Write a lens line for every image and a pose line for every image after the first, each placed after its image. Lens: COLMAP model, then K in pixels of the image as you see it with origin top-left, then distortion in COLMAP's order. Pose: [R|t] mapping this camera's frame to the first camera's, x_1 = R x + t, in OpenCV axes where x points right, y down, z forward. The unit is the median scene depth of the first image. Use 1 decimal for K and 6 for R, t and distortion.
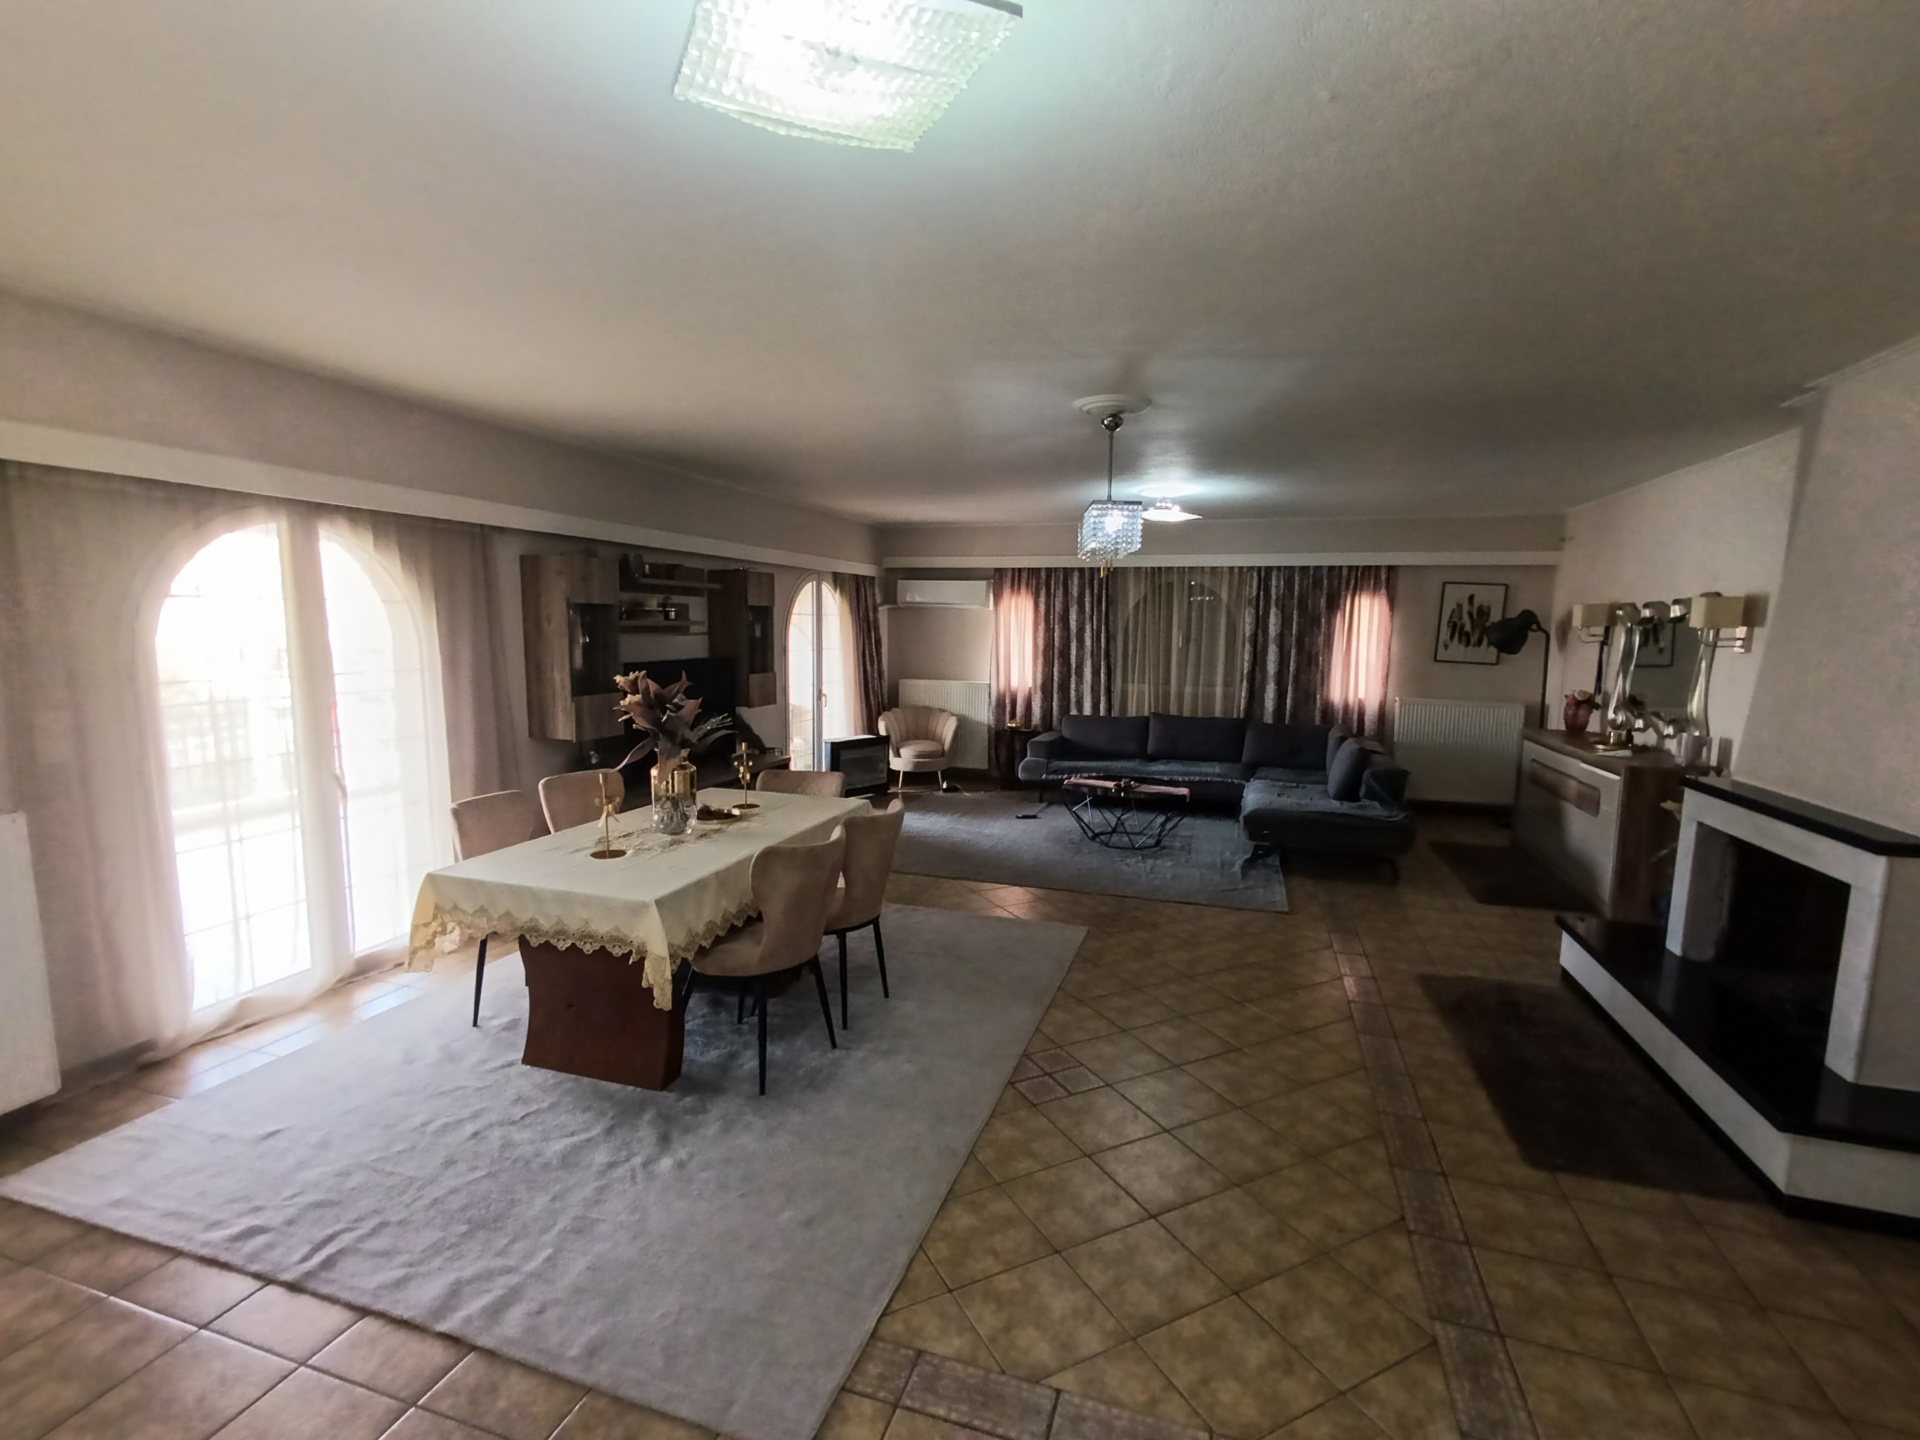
lens RADIAL K [[878.2, 0, 964.1], [0, 878.2, 725.2], [0, 0, 1]] dist [0.004699, 0.001403]
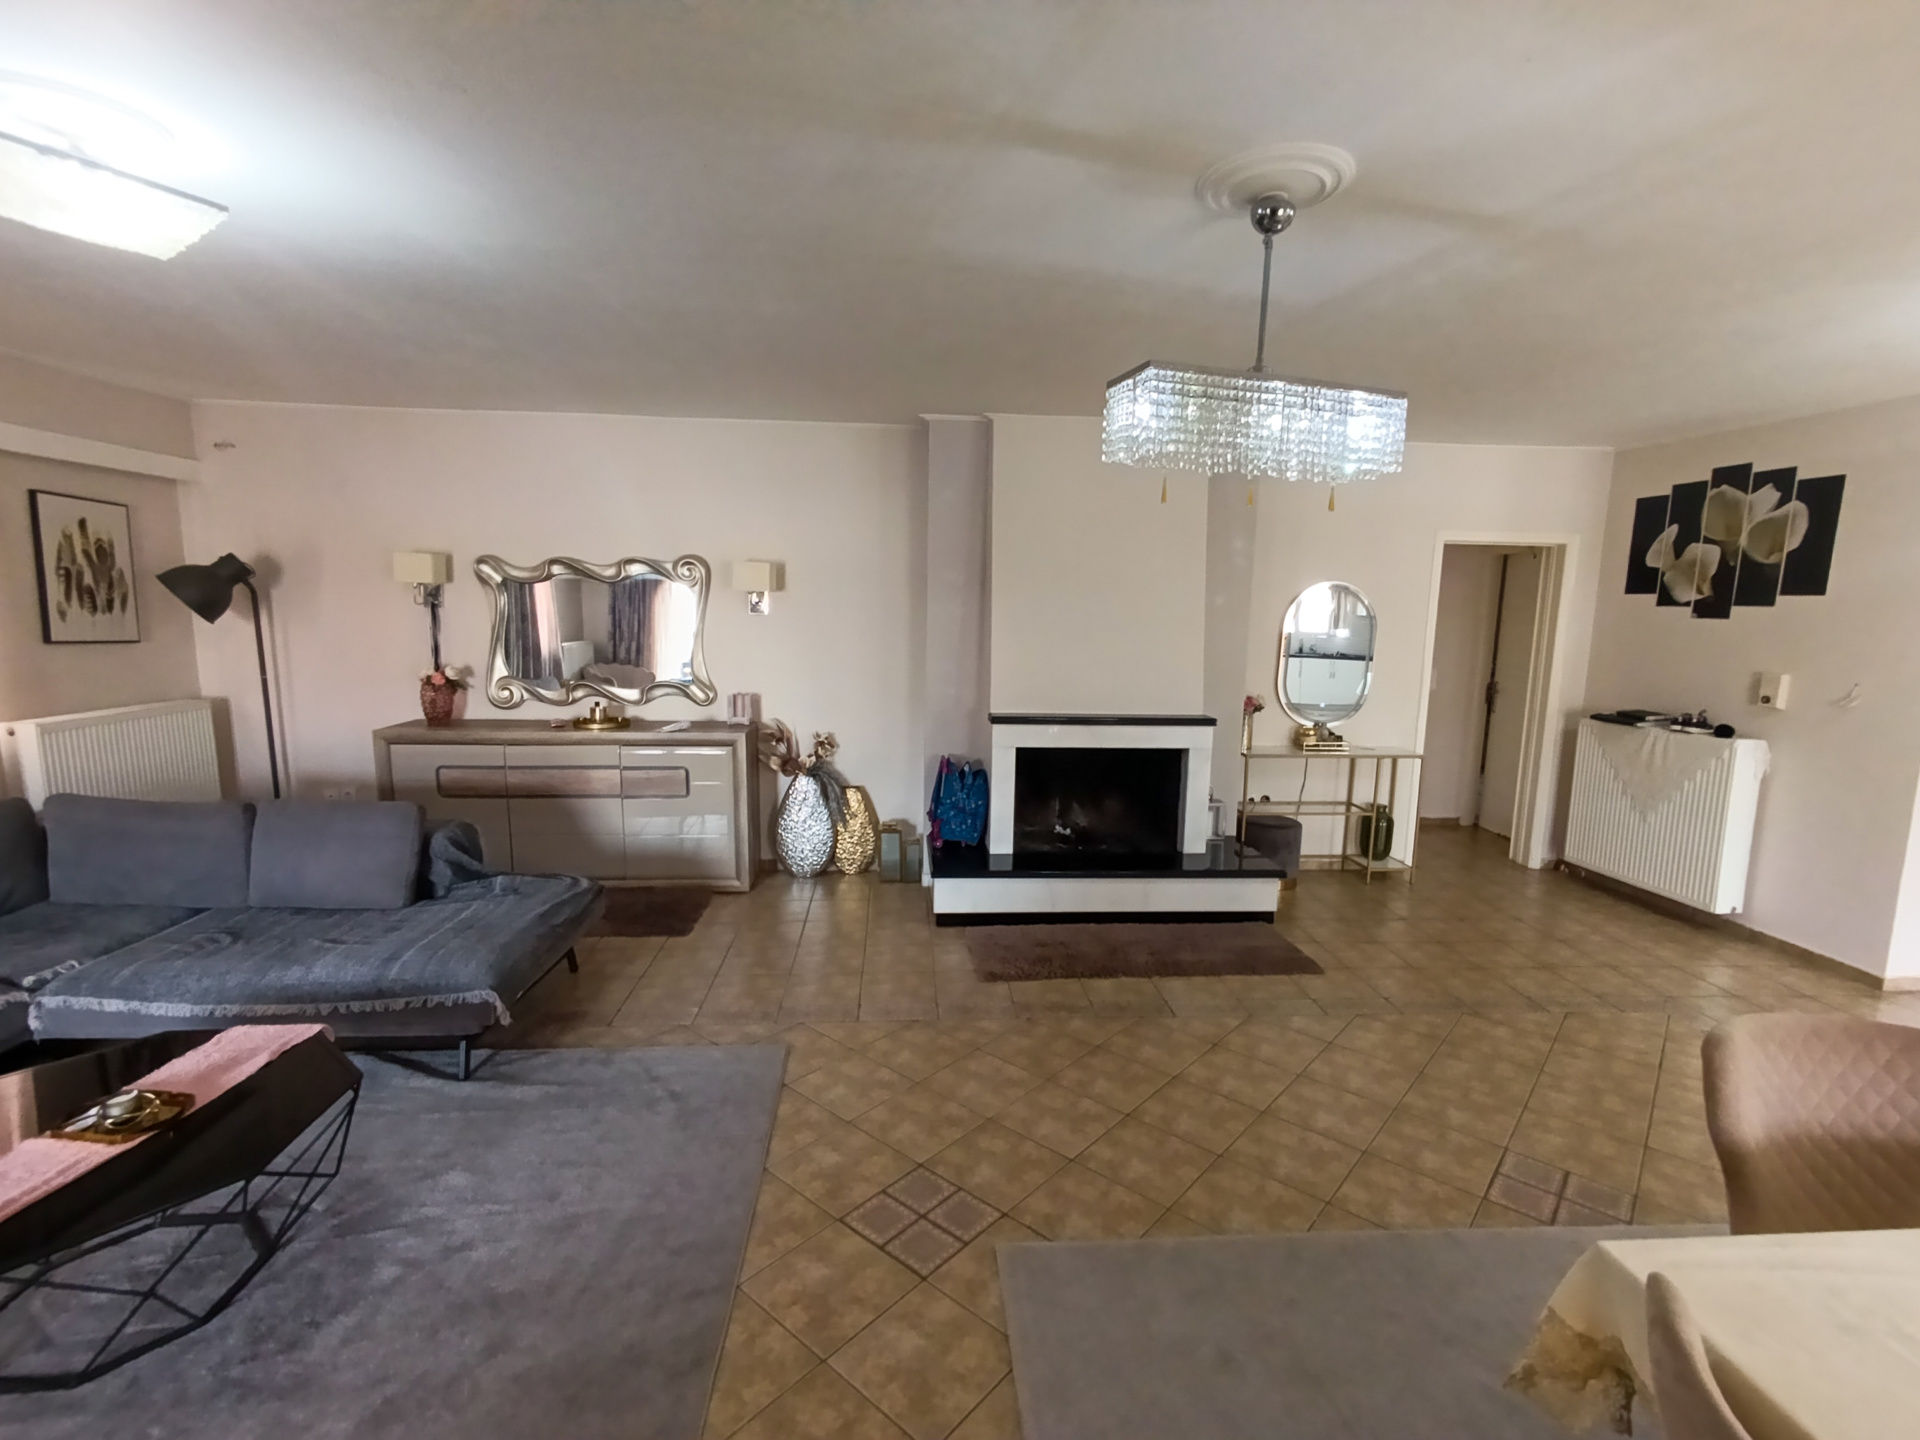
lens RADIAL K [[878.2, 0, 972.4], [0, 878.2, 733.1], [0, 0, 1]] dist [0.004699, 0.001403]
pose [[-0.364339, -0.156033, 0.918102, -0.155578], [0.083514, 0.976417, 0.199085, -0.083759], [-0.927514, 0.149209, -0.342716, 0.720071]]
